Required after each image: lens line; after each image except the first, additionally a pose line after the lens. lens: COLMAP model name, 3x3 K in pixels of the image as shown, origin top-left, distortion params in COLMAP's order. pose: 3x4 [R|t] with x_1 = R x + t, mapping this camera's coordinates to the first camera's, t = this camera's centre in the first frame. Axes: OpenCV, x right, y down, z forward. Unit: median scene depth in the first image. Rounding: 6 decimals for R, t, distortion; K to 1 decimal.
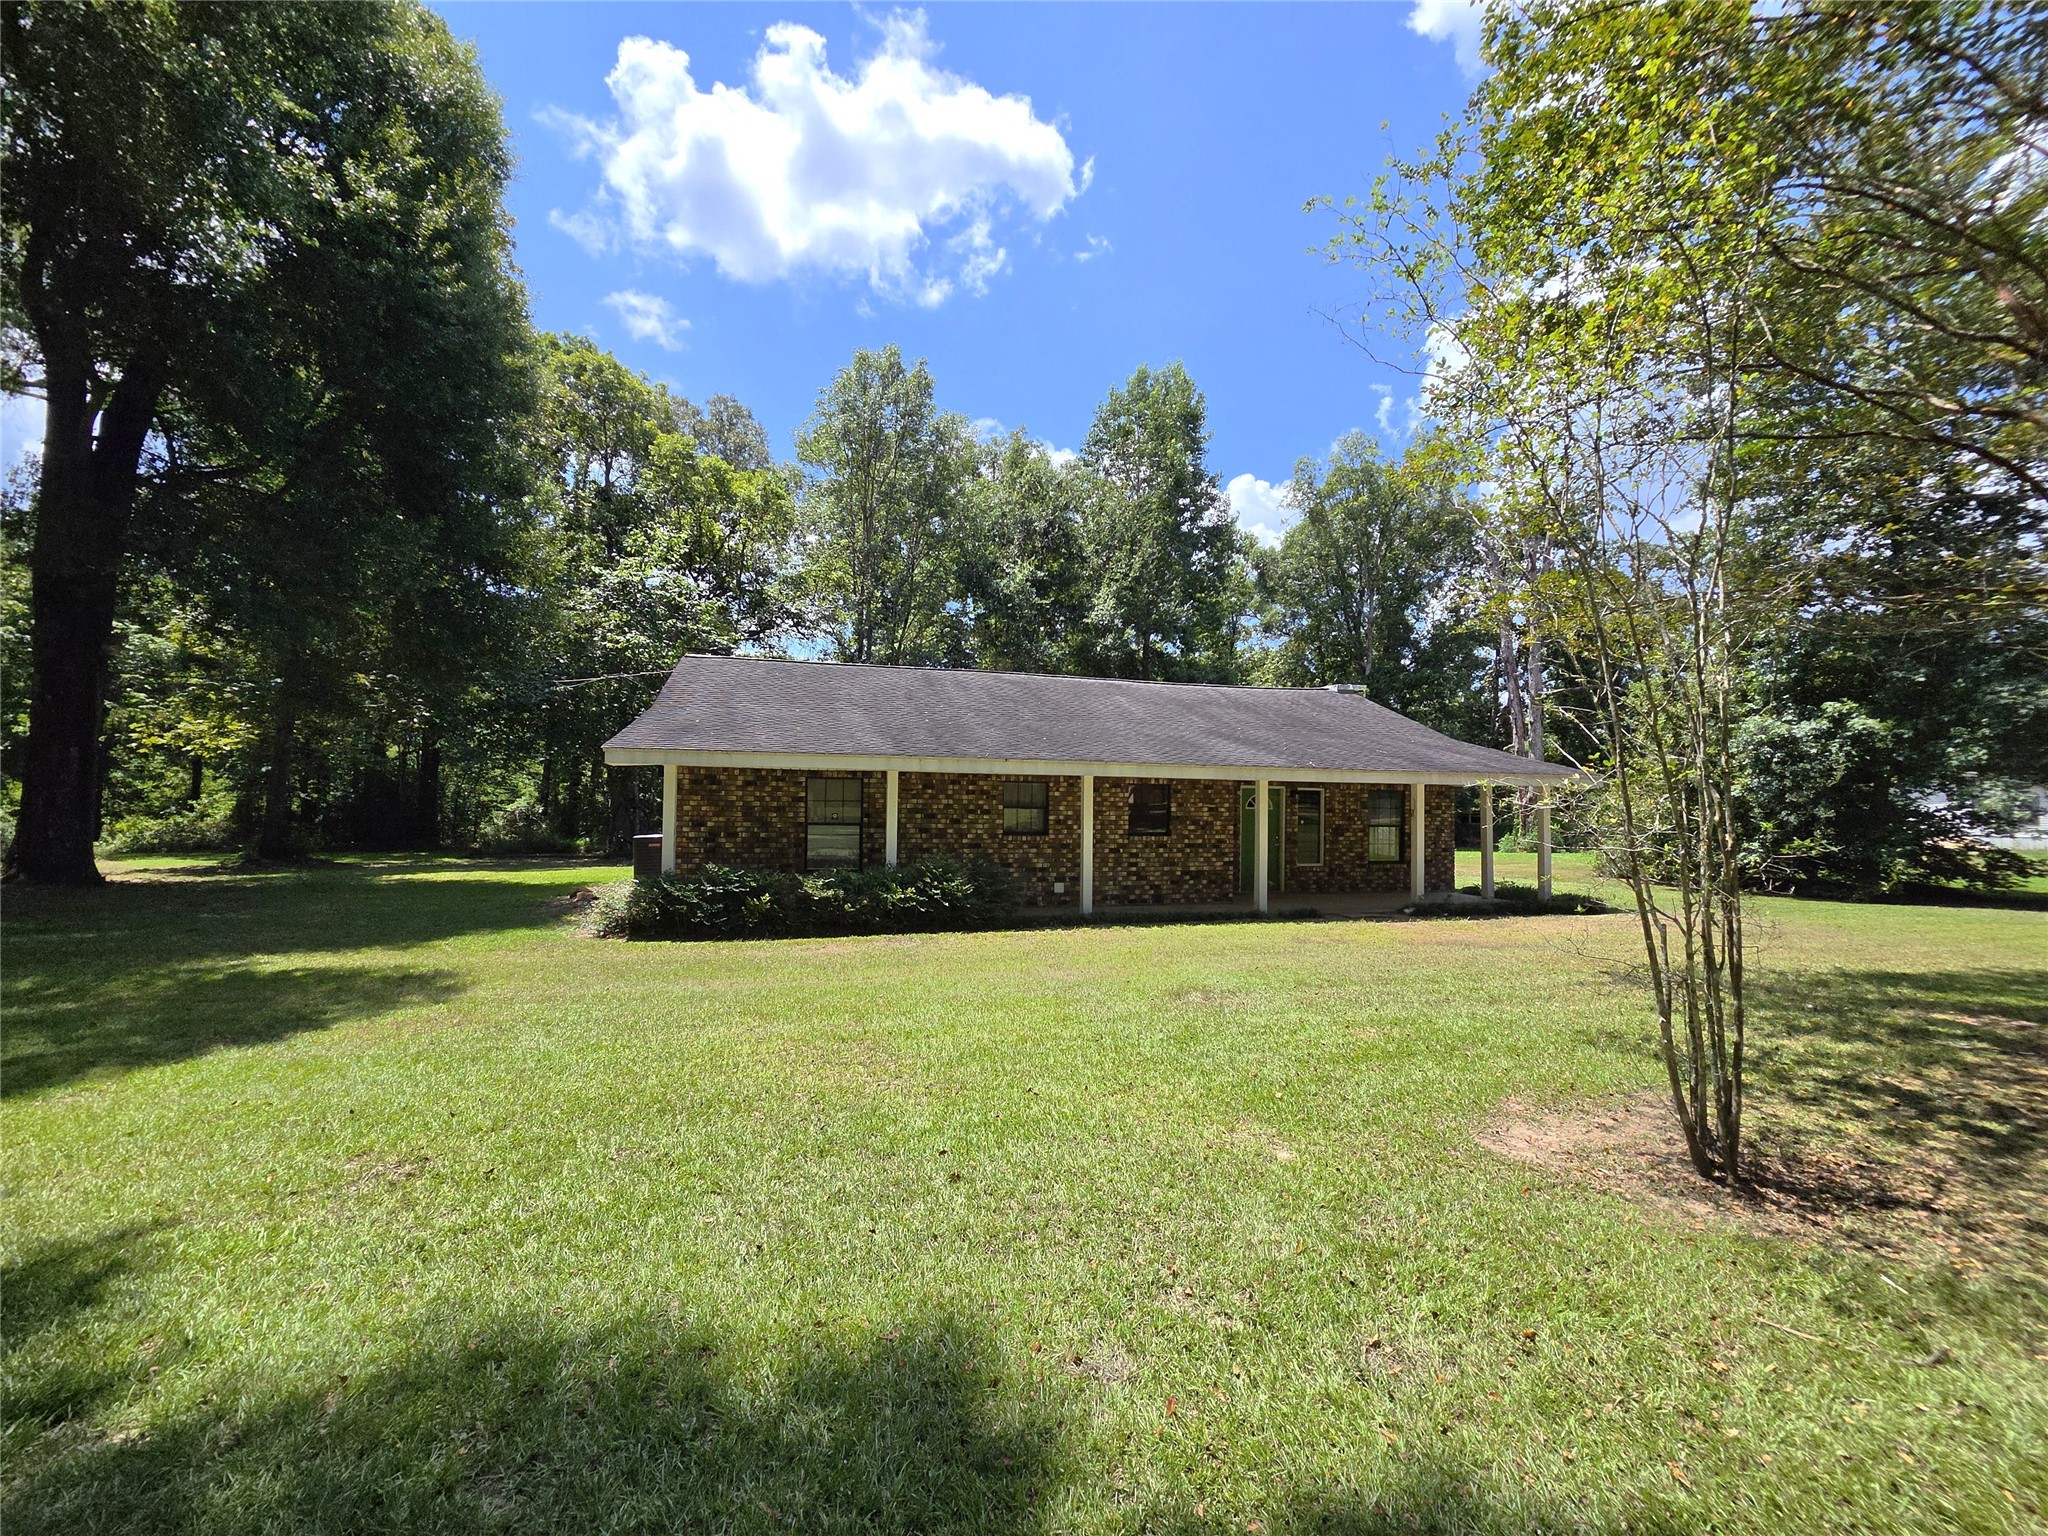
lens RADIAL K [[837.3, 0, 1016.1], [0, 837.3, 769.7], [0, 0, 1]] dist [0.002342, -0.001089]
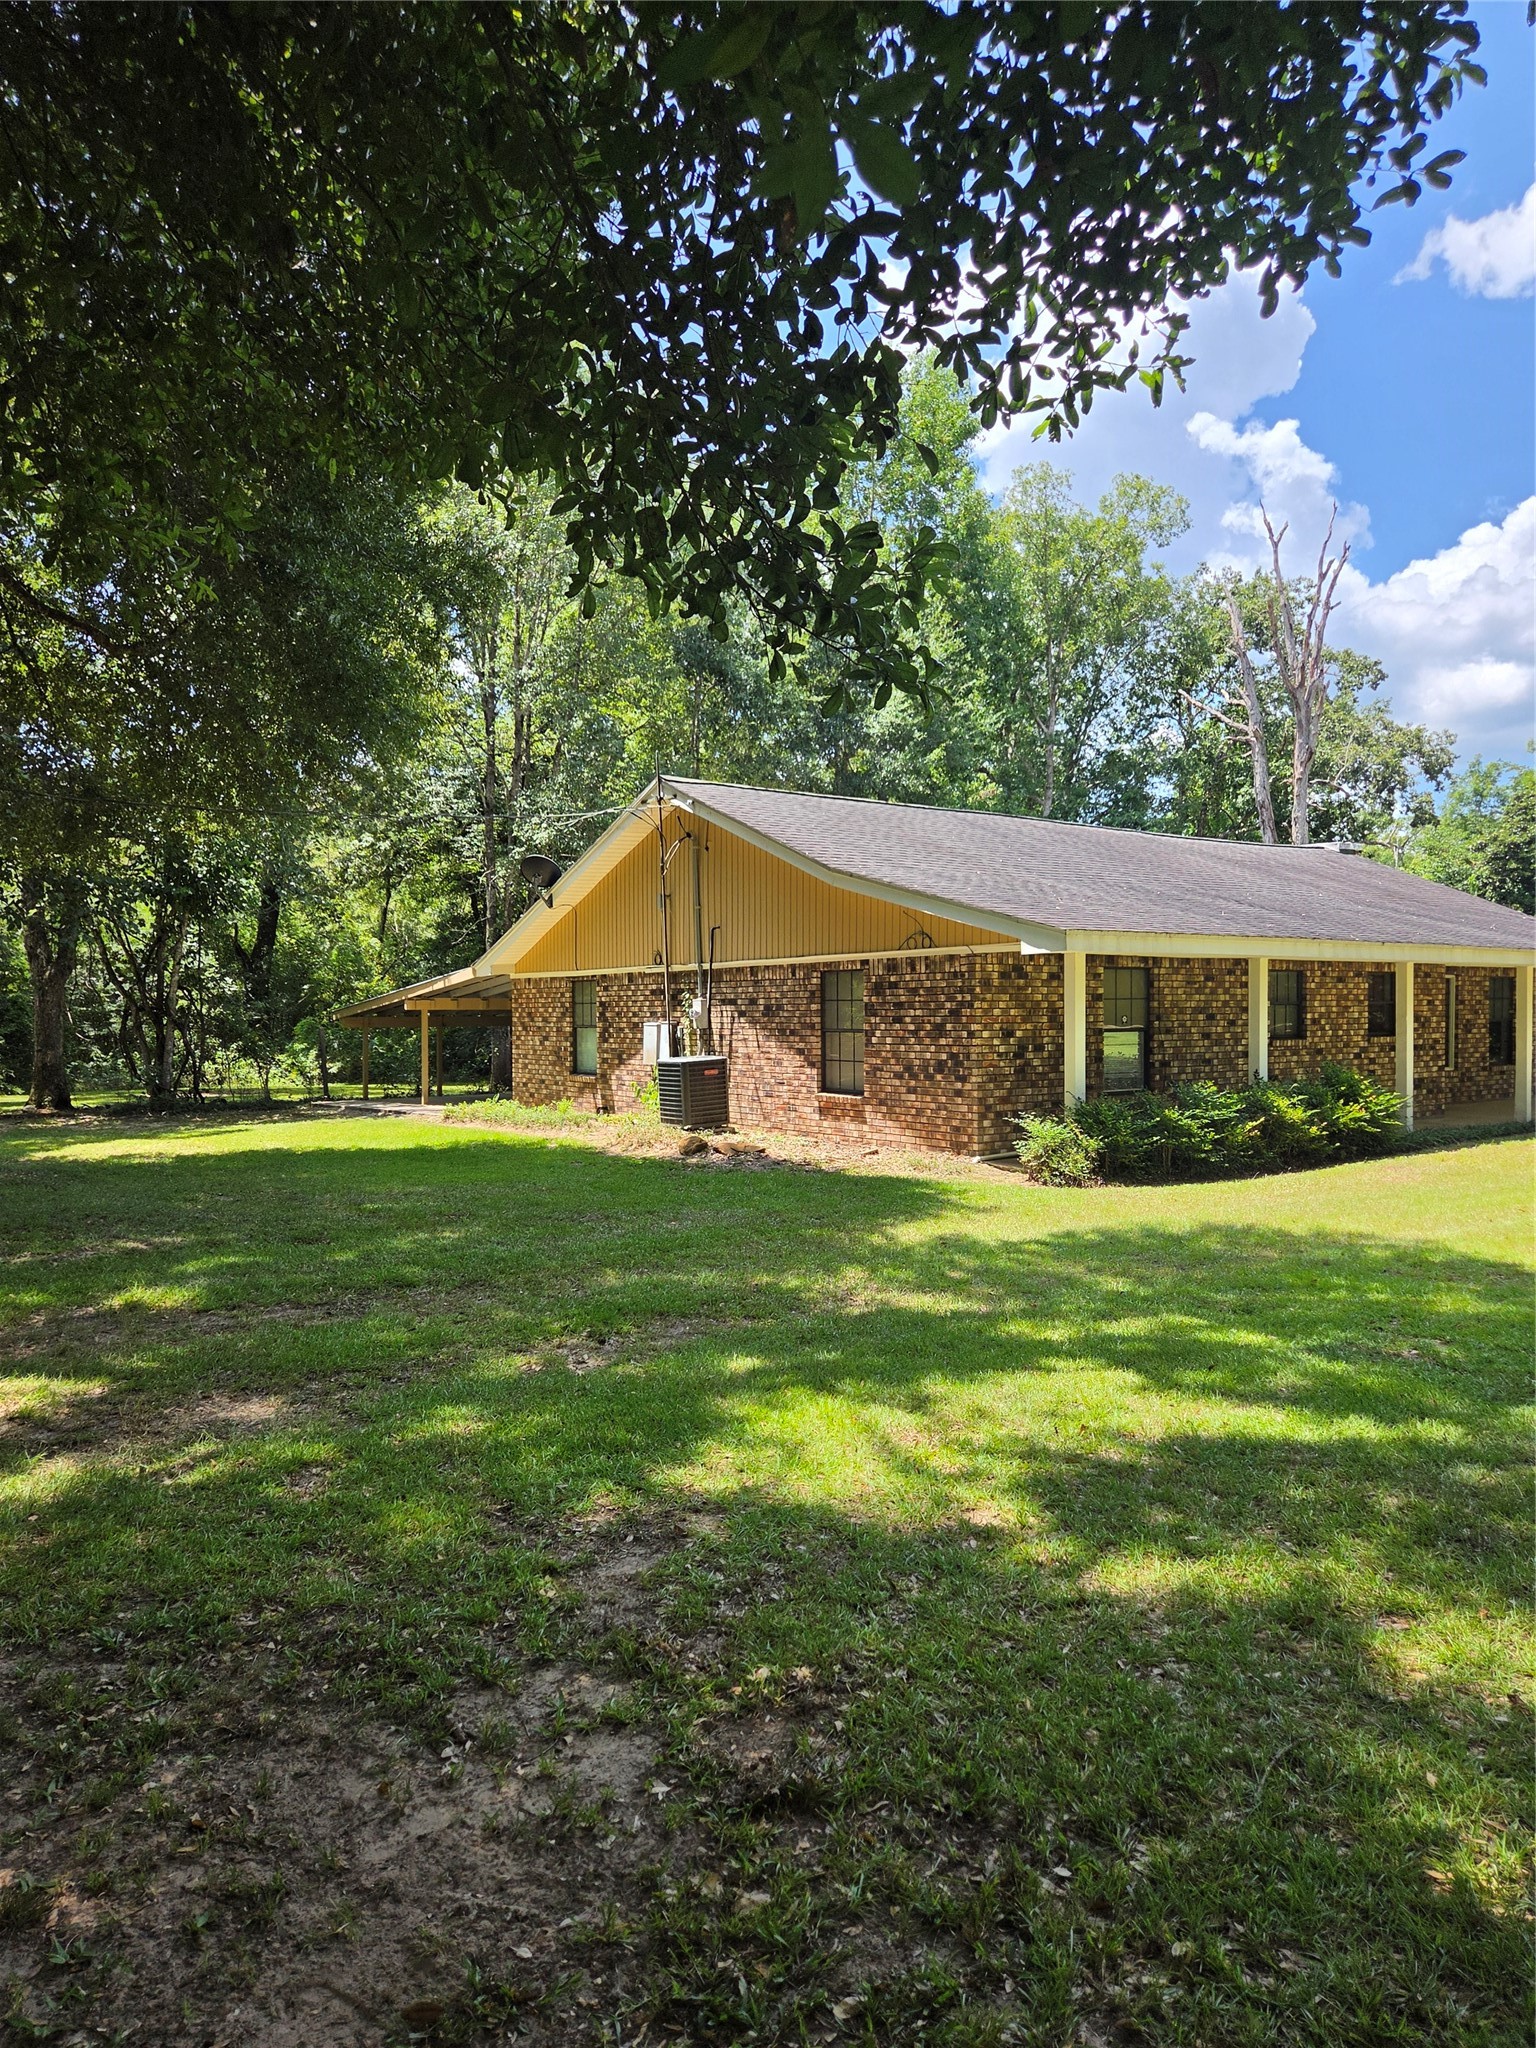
lens RADIAL K [[1370.1, 0, 764.5], [0, 1370.1, 1022.4], [0, 0, 1]] dist [0.063536, -0.053514]
pose [[0.928366, -0.021777, 0.371029, -0.740818], [0.001877, 0.998544, 0.053912, -0.005869], [-0.371662, -0.049353, 0.927055, -0.002443]]
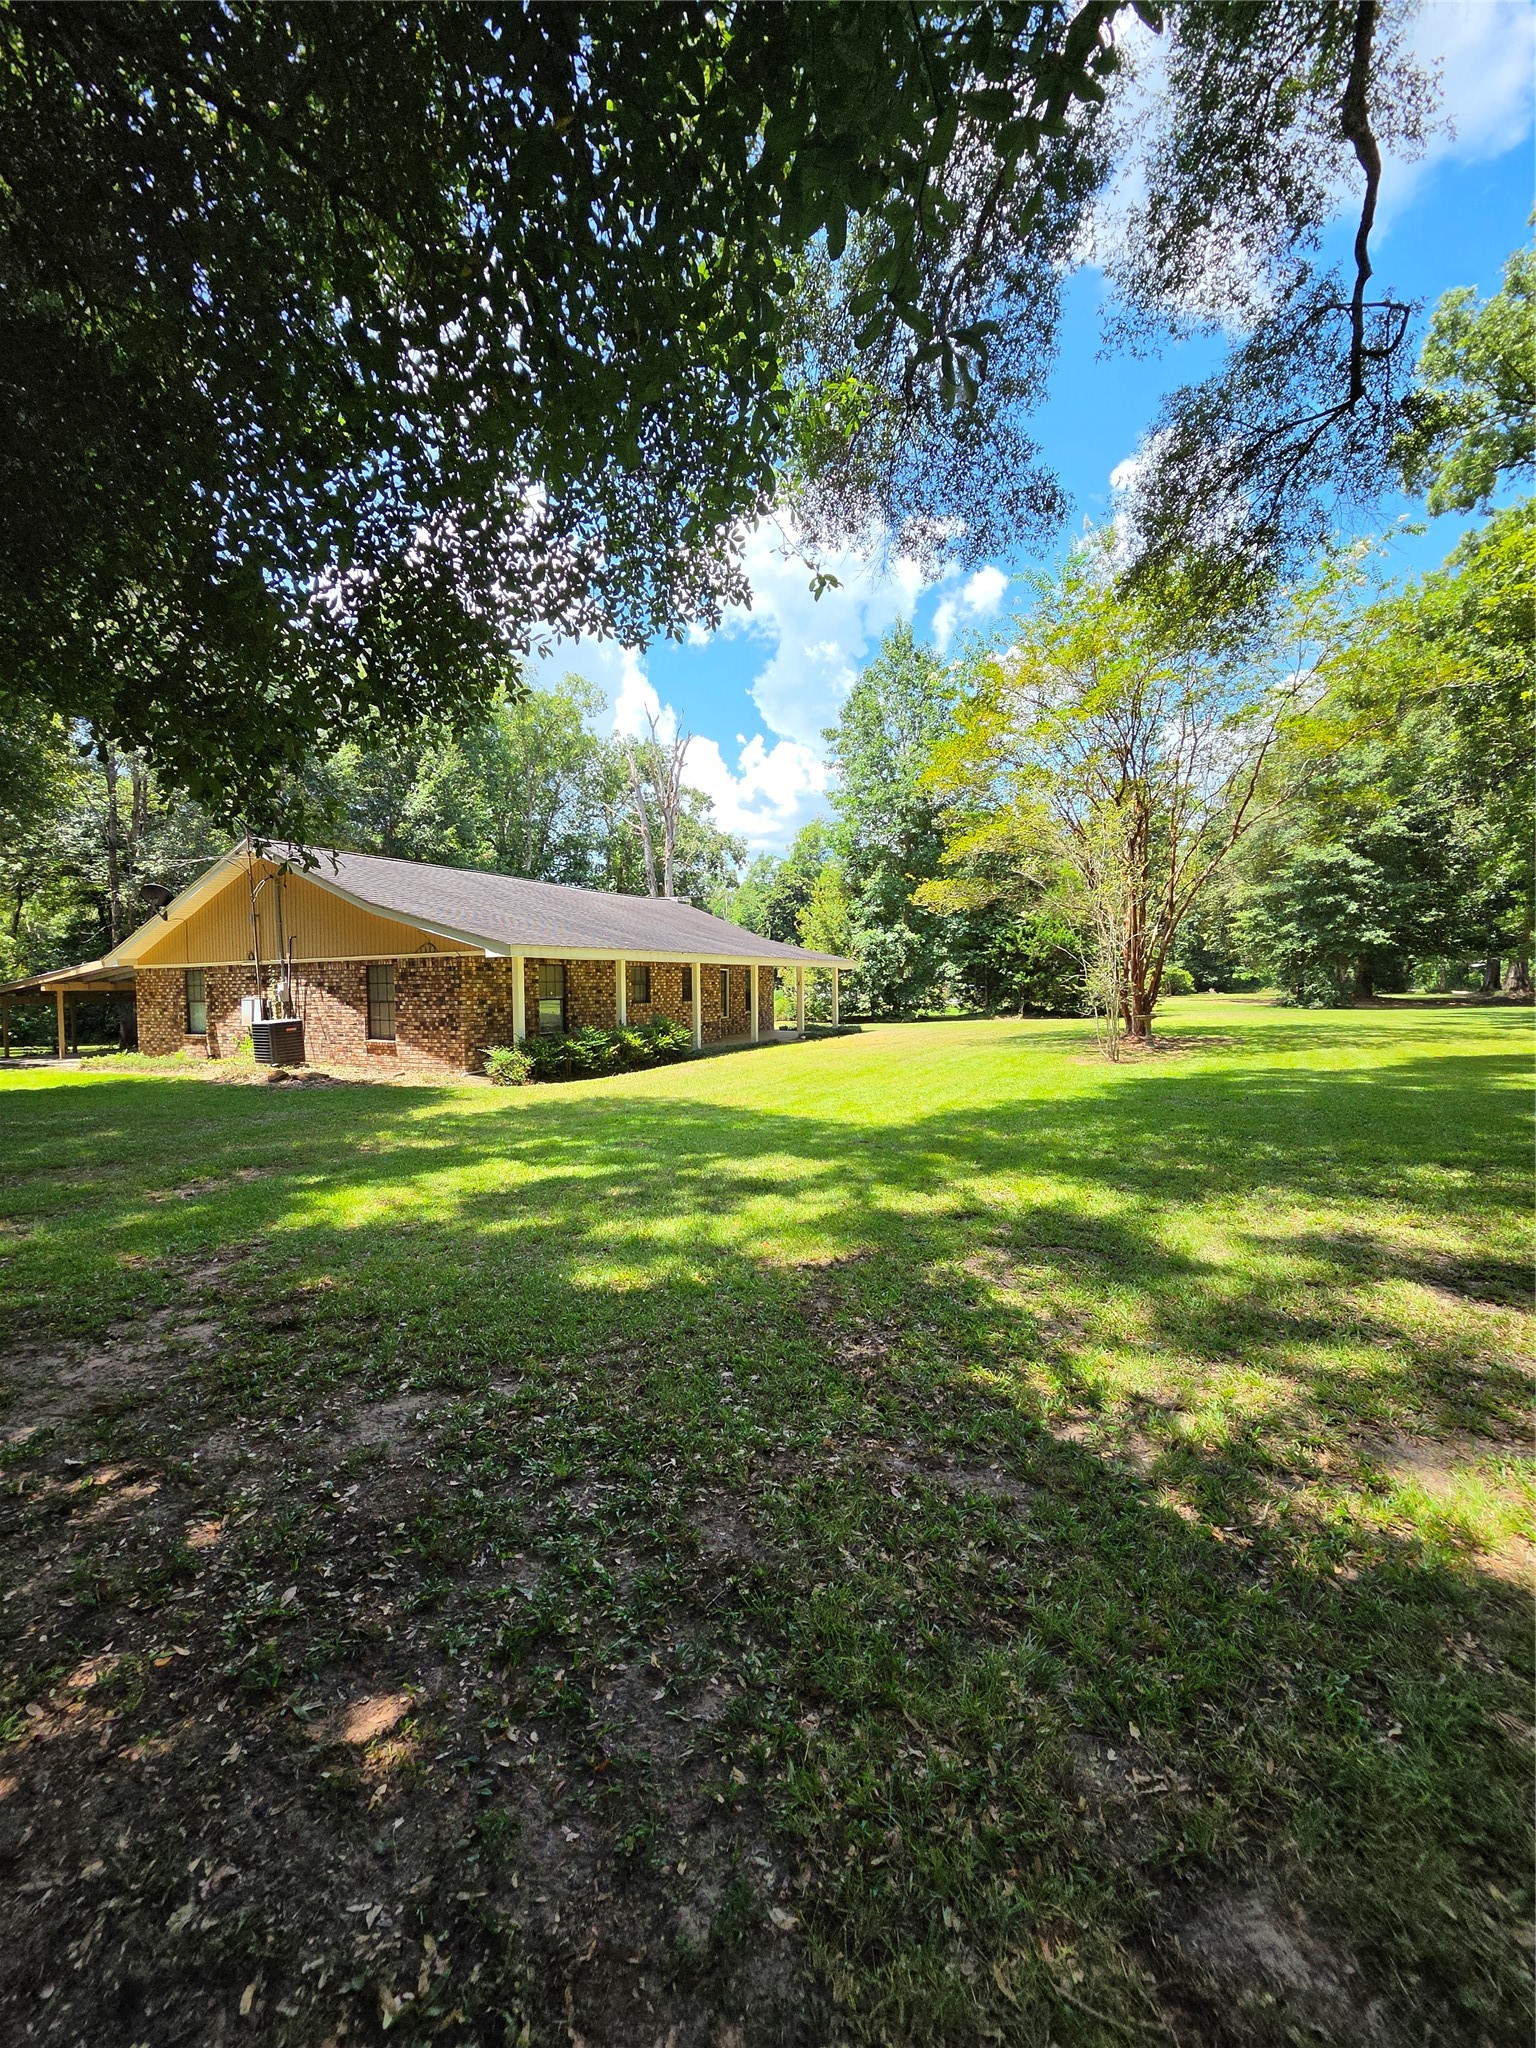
lens RADIAL K [[837.3, 0, 754.1], [0, 837.3, 1017.6], [0, 0, 1]] dist [0.002342, -0.001089]
pose [[0.672733, -0.049986, 0.738195, -0.759231], [-0.011996, 0.996847, 0.078432, -0.010967], [-0.739788, -0.061619, 0.670013, -0.100317]]
